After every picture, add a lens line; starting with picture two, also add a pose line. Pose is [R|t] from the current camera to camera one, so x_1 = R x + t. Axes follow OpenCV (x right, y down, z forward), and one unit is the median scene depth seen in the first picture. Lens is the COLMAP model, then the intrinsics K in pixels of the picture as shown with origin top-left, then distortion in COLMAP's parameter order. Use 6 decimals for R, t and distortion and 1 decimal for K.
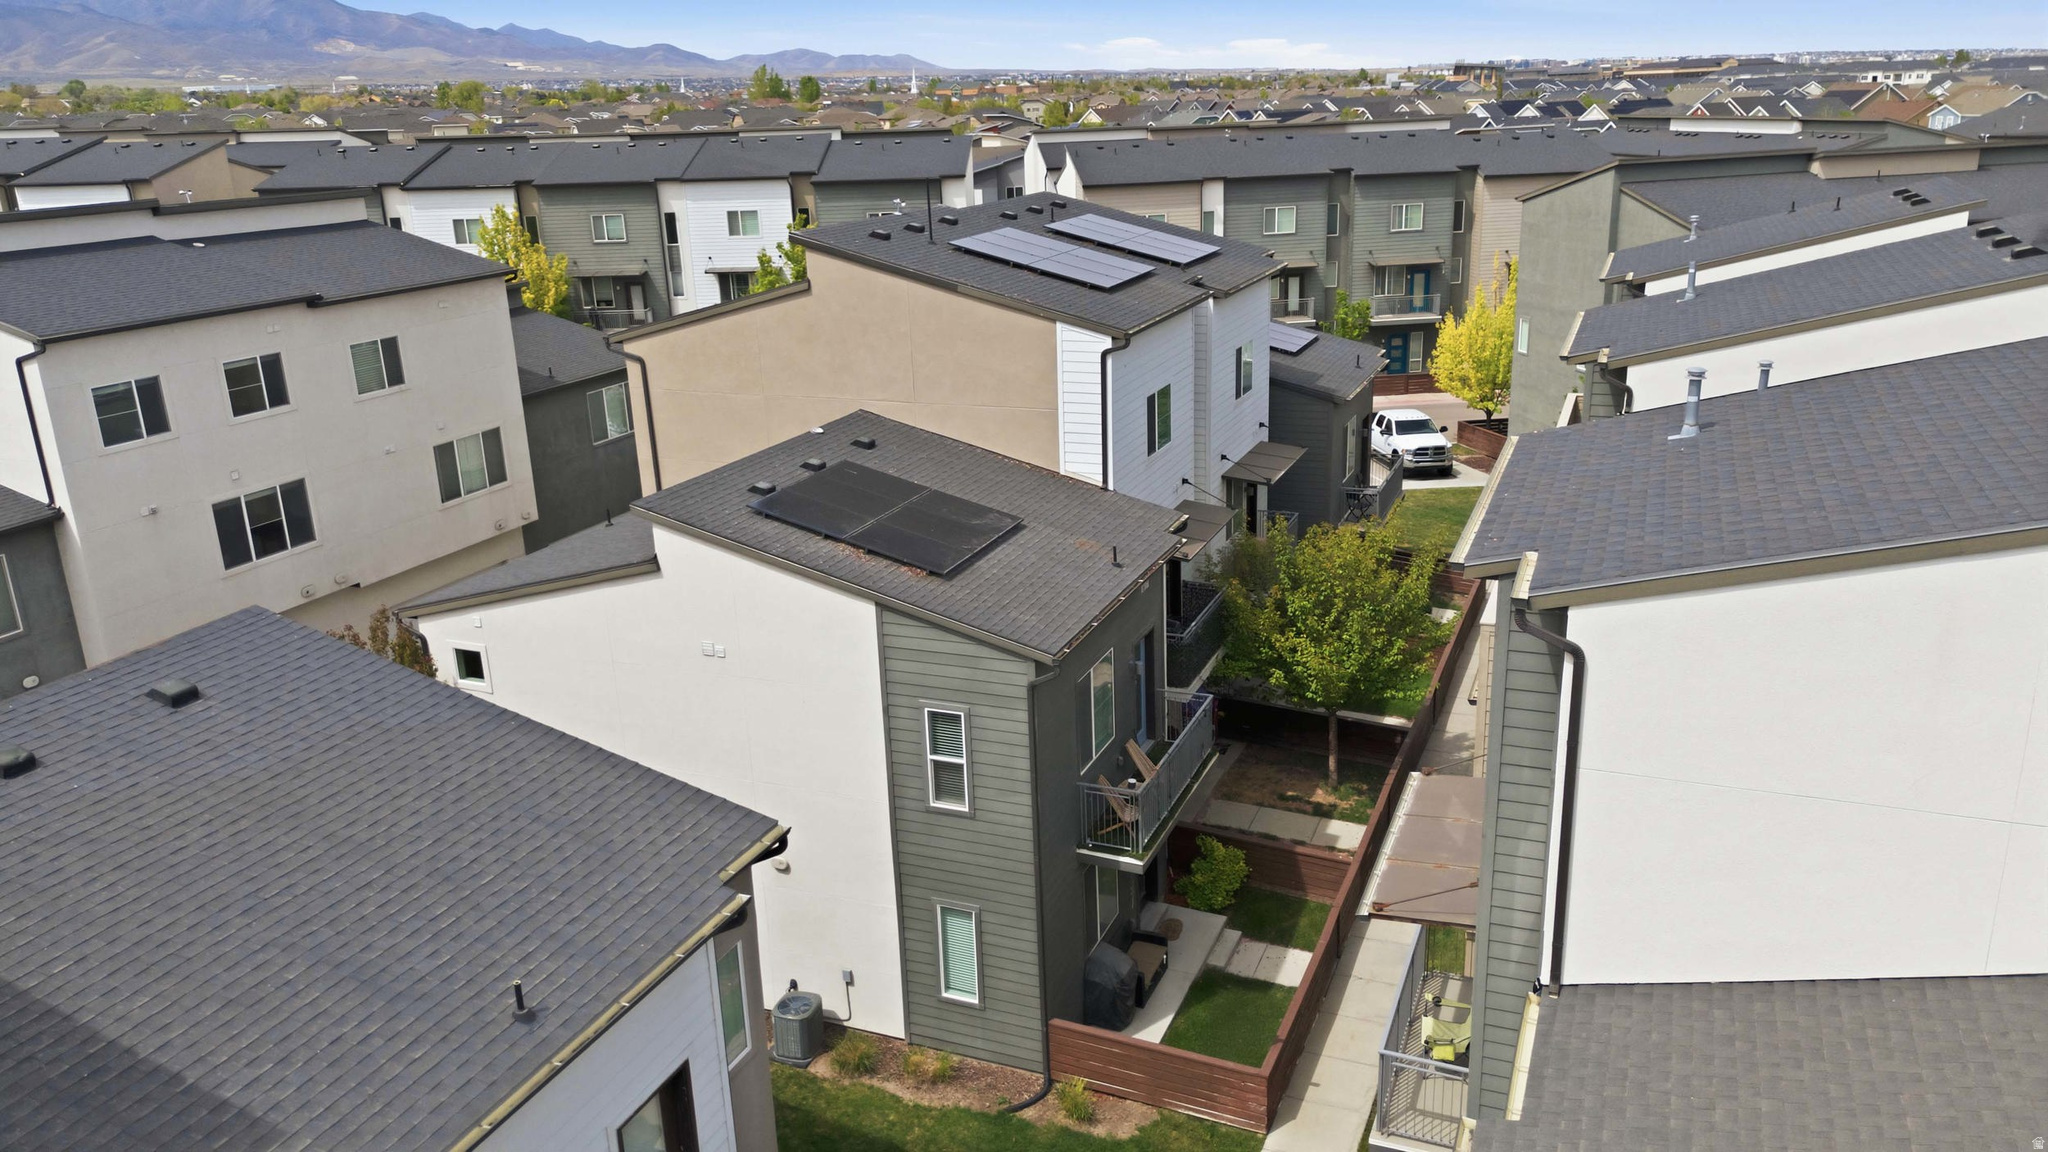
lens RADIAL K [[1494.4, 0, 1024.0], [0, 1494.4, 576.0], [0, 0, 1]] dist [0.102521, -0.109600]
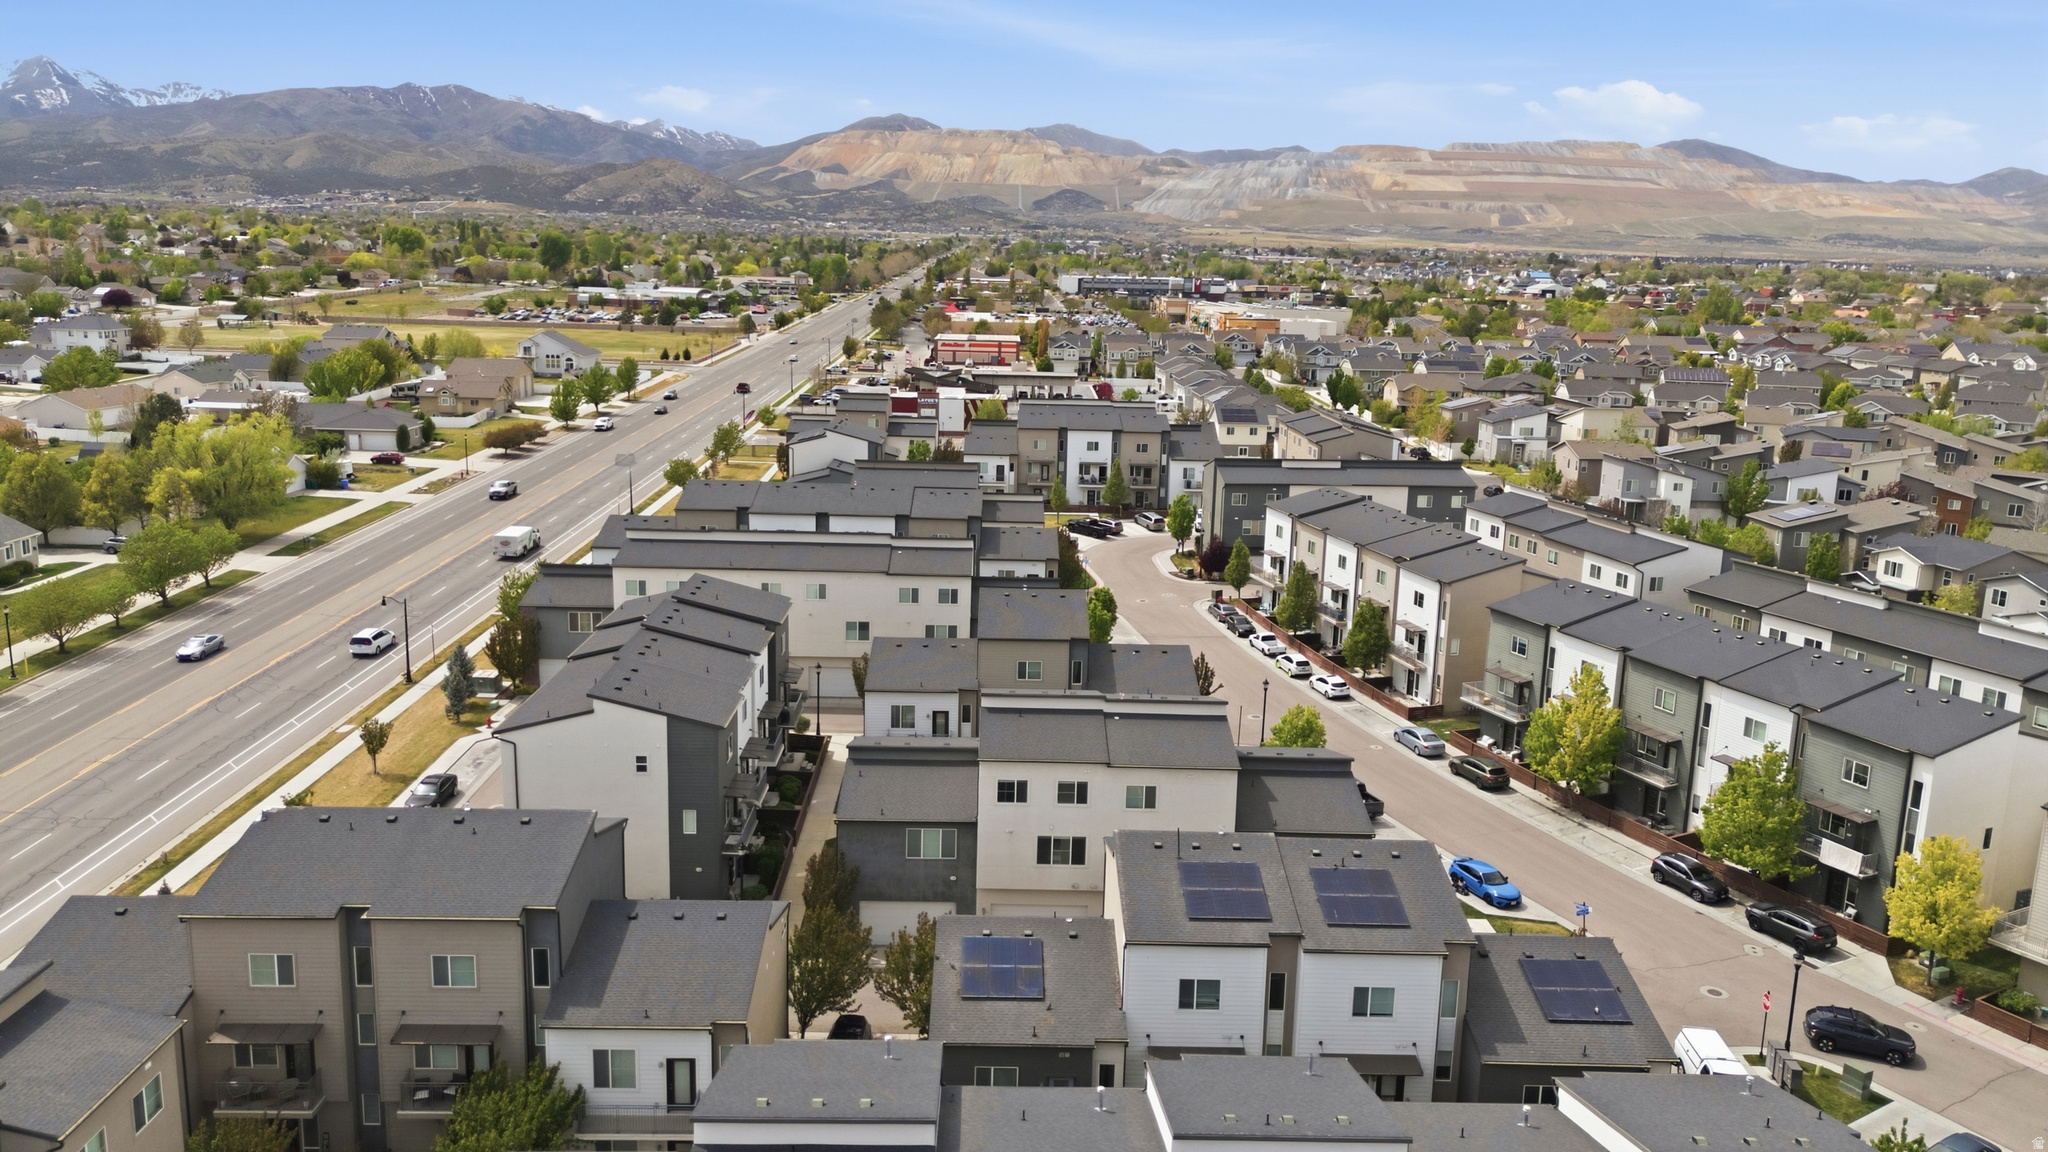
lens RADIAL K [[1494.4, 0, 1024.0], [0, 1494.4, 576.0], [0, 0, 1]] dist [0.102521, -0.109600]
pose [[0.395985, 0.230388, -0.888885, 1.335152], [-0.318000, 0.942520, 0.102625, -0.618583], [0.861436, 0.242027, 0.446488, -0.128719]]
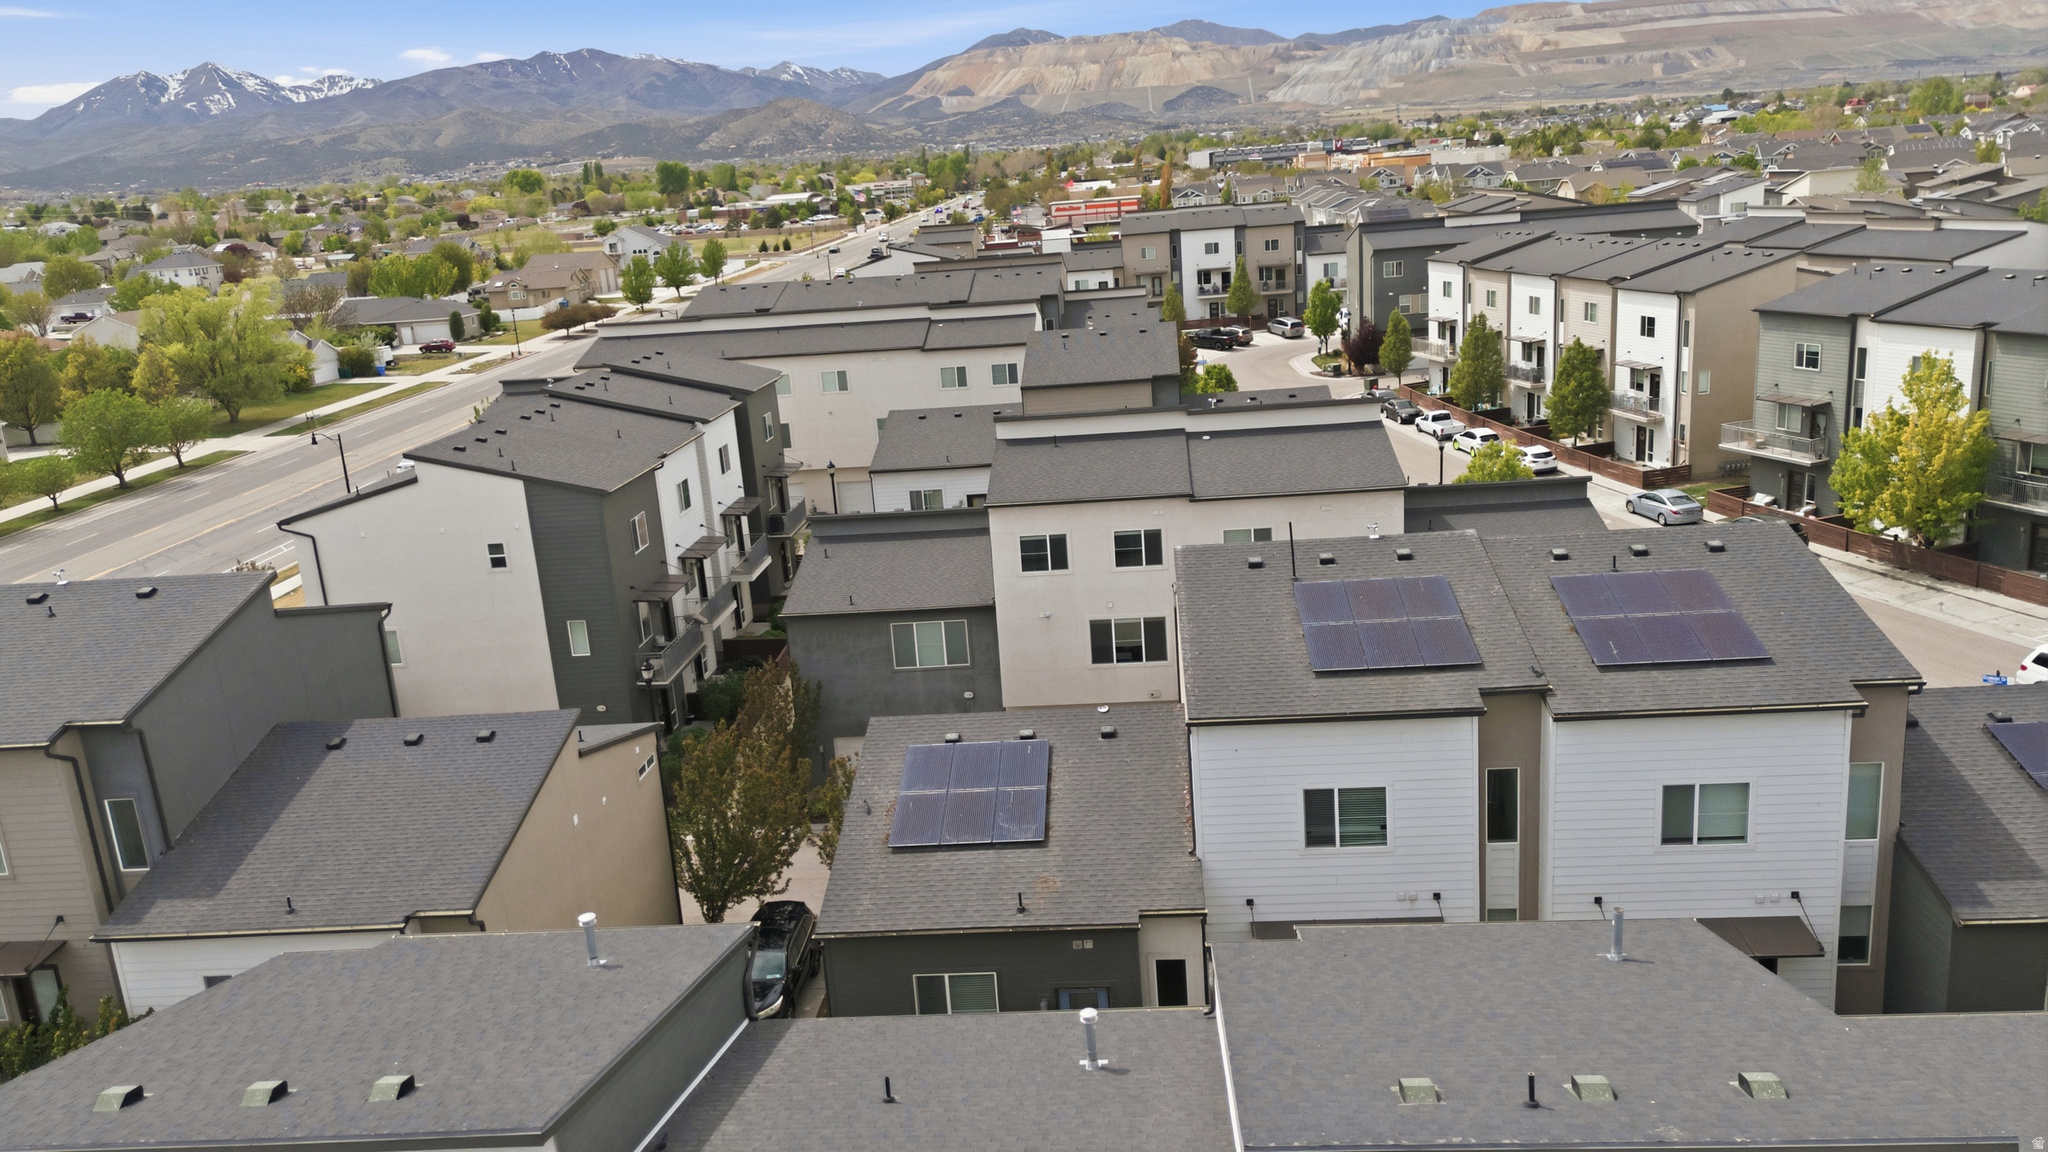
lens RADIAL K [[1503.1, 0, 1024.0], [0, 1503.1, 576.0], [0, 0, 1]] dist [0.038040, -0.001553]
pose [[0.317520, 0.251760, -0.914220, 0.736908], [-0.231357, 0.955543, 0.182786, -0.324922], [0.919595, 0.153473, 0.361650, 0.386156]]
